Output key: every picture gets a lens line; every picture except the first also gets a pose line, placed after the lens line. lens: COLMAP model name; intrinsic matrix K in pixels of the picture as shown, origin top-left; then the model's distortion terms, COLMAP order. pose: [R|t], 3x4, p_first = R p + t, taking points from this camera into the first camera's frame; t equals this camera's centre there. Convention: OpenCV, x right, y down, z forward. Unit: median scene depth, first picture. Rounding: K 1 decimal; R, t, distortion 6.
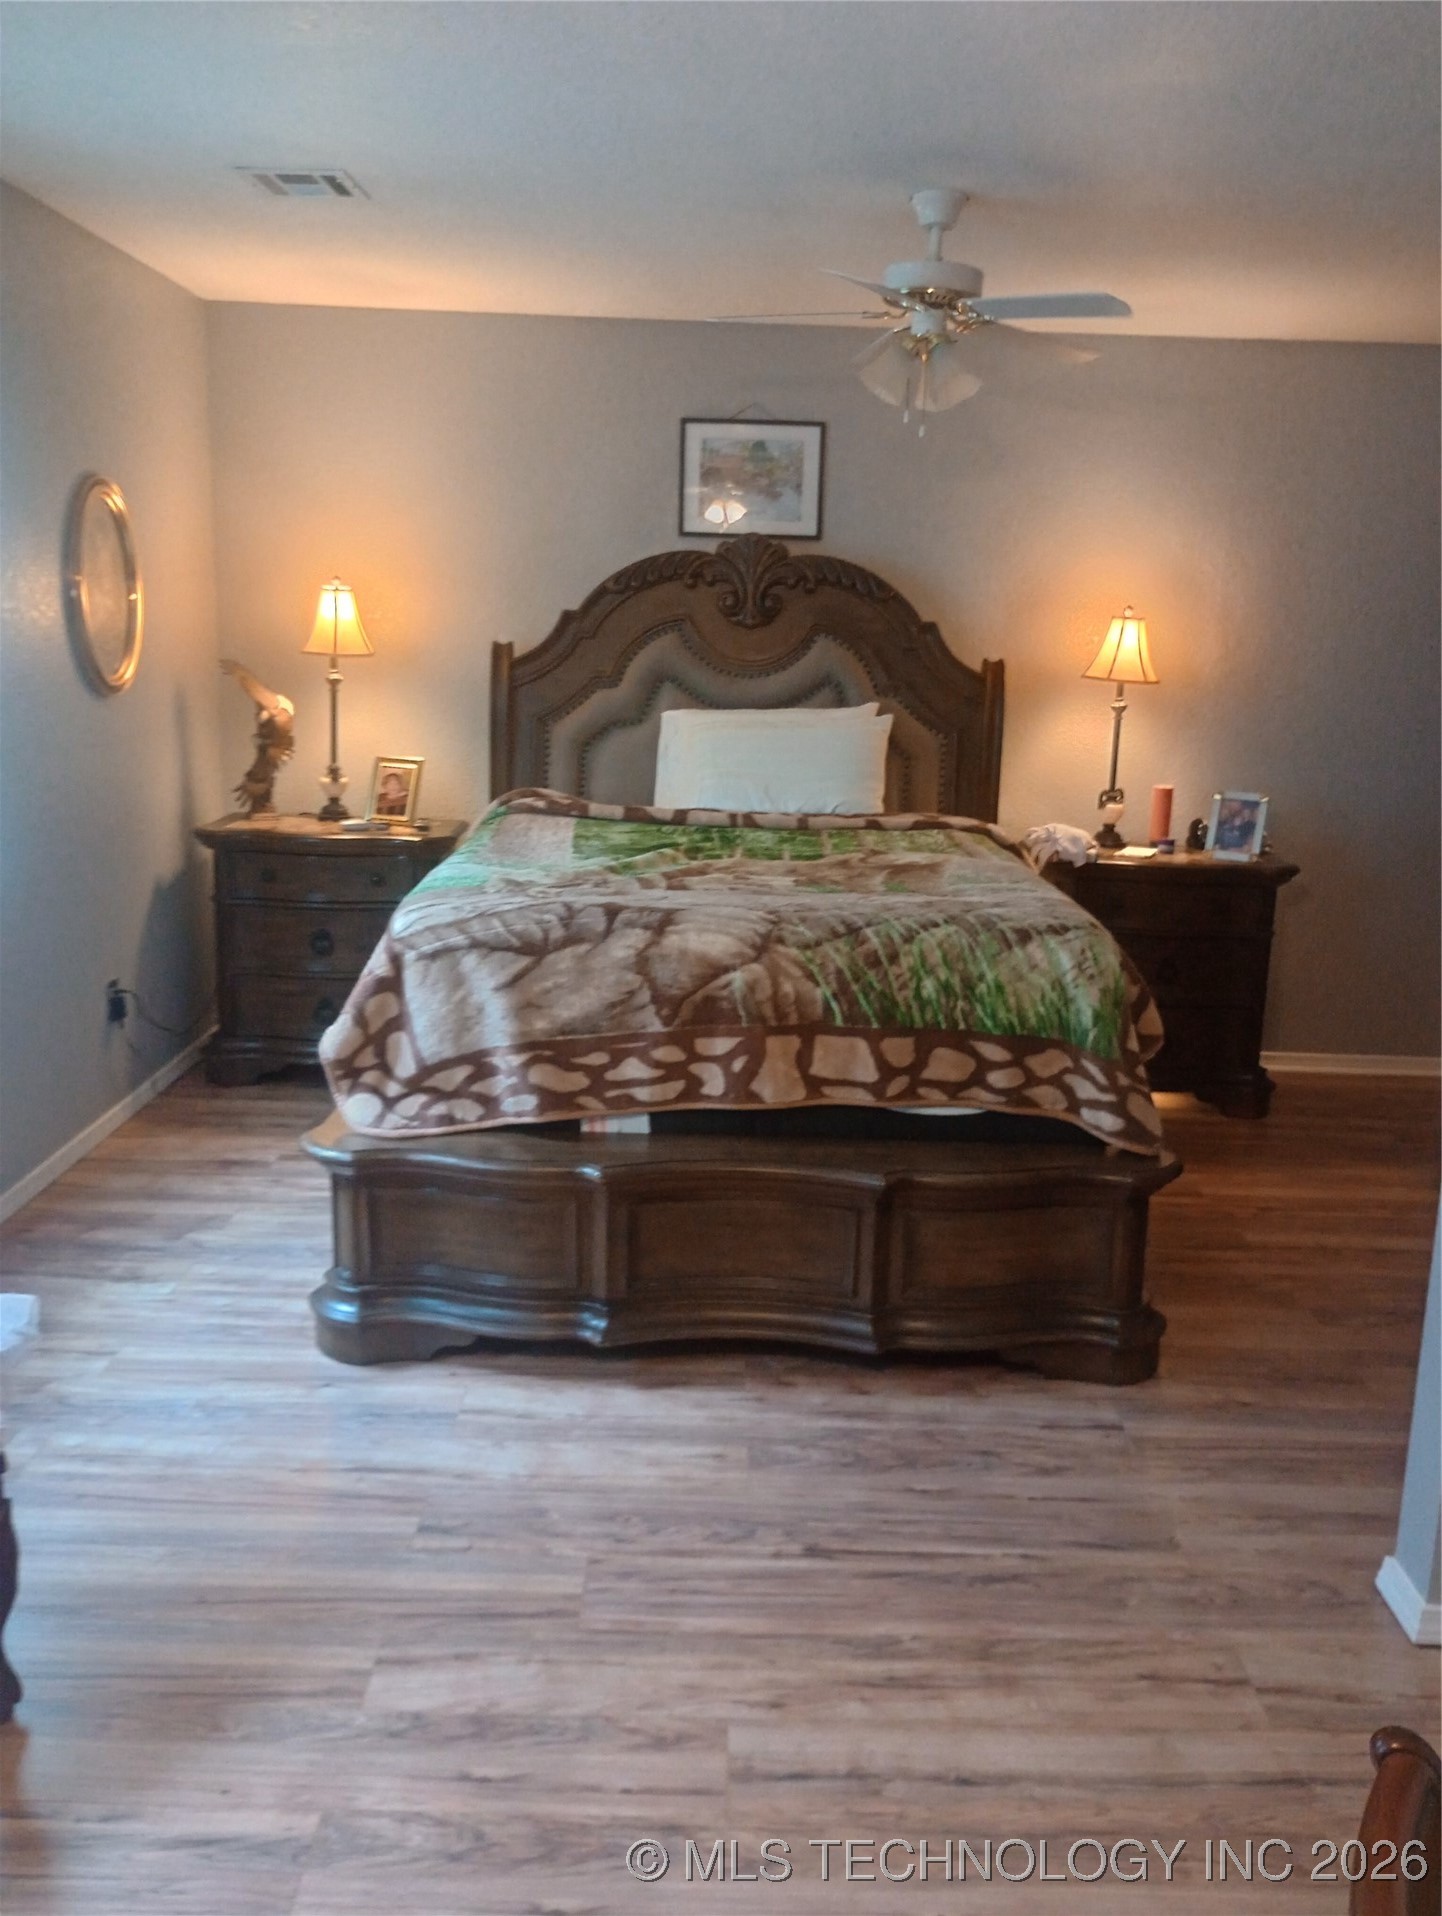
lens RADIAL K [[1598.8, 0, 719.5], [0, 1598.8, 1001.8], [0, 0, 1]] dist [0.057624, -0.071595]
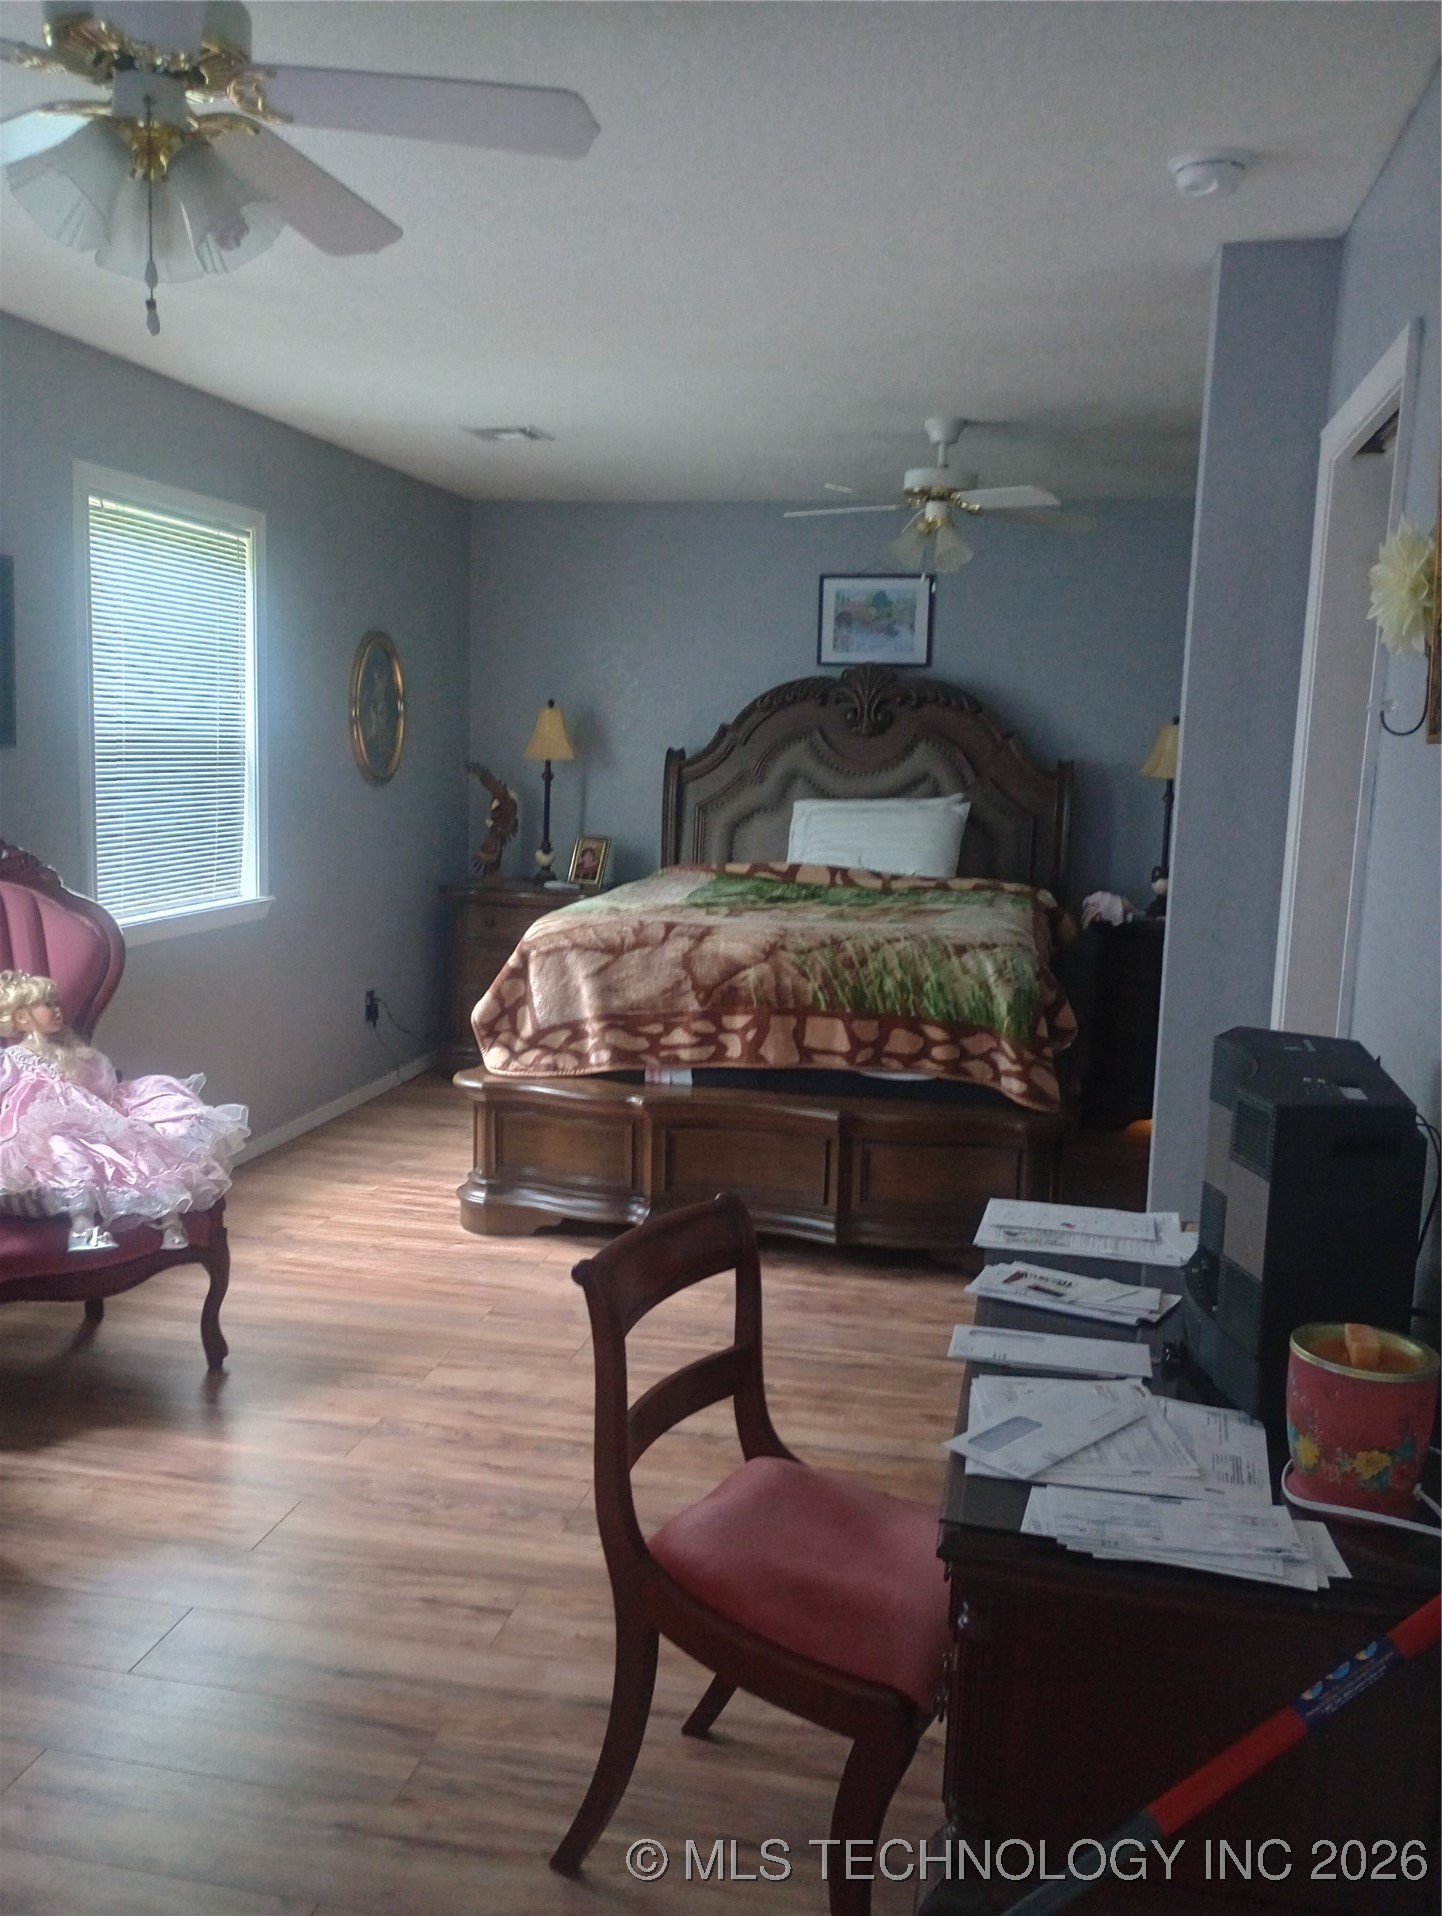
lens RADIAL K [[1598.8, 0, 719.5], [0, 1598.8, 1001.8], [0, 0, 1]] dist [0.057624, -0.071595]
pose [[0.978269, 0.029168, -0.205280, 0.271405], [-0.044382, 0.996566, -0.069902, 0.108949], [0.202536, 0.077494, 0.976204, -0.378349]]
